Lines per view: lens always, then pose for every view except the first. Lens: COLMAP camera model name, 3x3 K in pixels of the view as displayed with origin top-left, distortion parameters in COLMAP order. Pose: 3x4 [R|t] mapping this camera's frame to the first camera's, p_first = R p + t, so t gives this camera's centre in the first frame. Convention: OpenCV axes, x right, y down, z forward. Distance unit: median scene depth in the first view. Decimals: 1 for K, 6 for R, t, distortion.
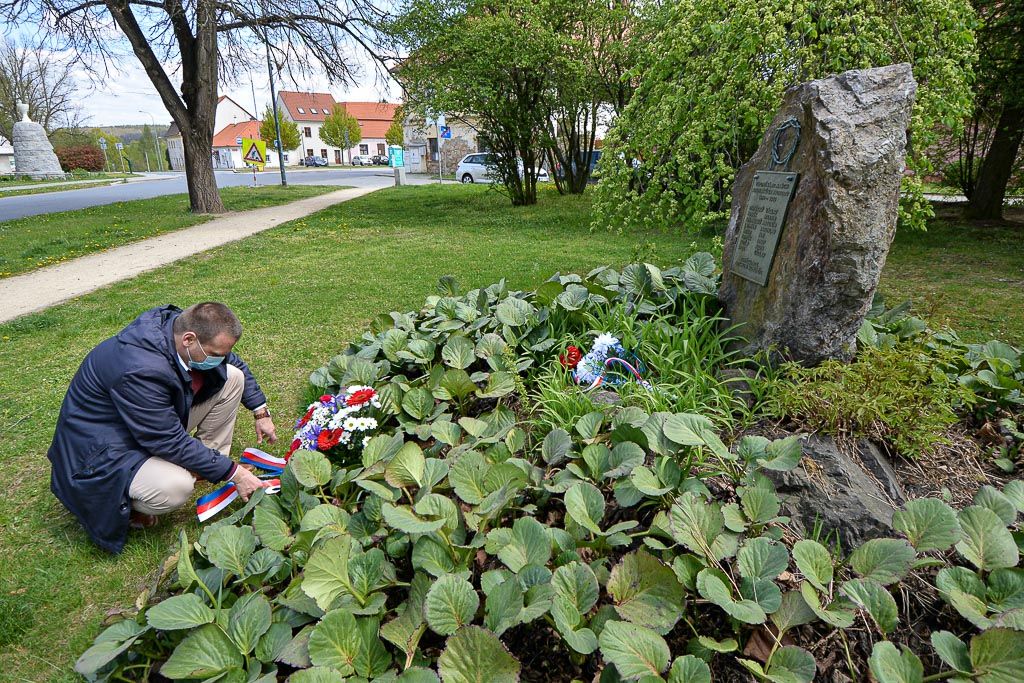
lens RADIAL K [[560.1, 0, 509.8], [0, 560.1, 347.5], [0, 0, 1]] dist [0.021189, -0.029340]
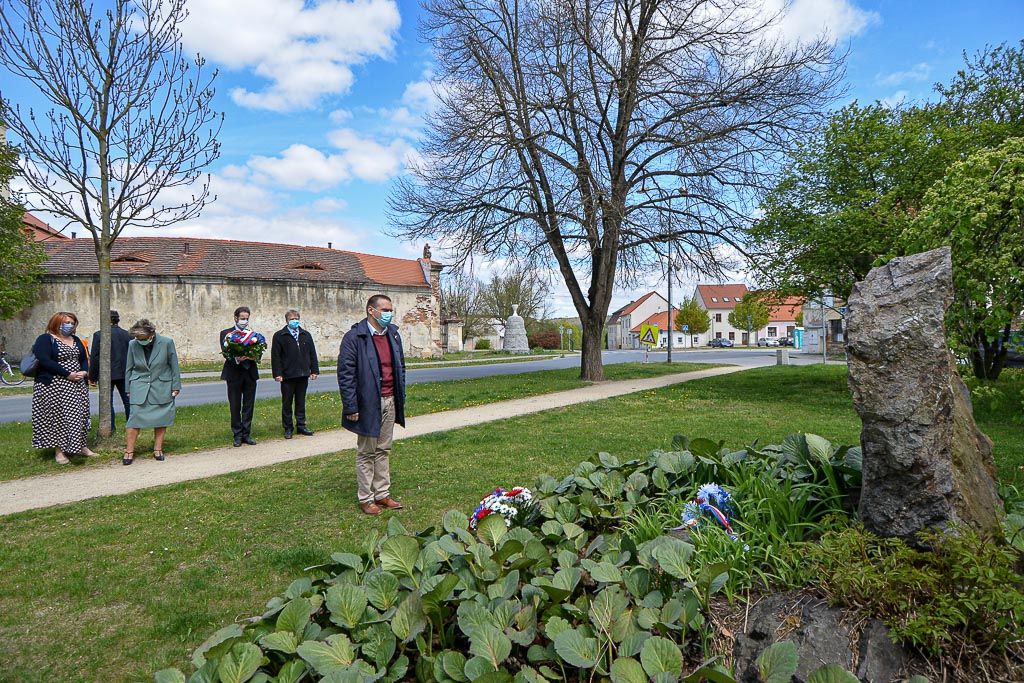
lens RADIAL K [[553.8, 0, 512.0], [0, 553.8, 341.5], [0, 0, 1]] dist [0.020032, -0.027376]
pose [[0.749901, -0.000894, -0.661550, 0.138472], [-0.208985, 0.948471, -0.238176, 0.012297], [0.627674, 0.316862, 0.711072, -0.031311]]
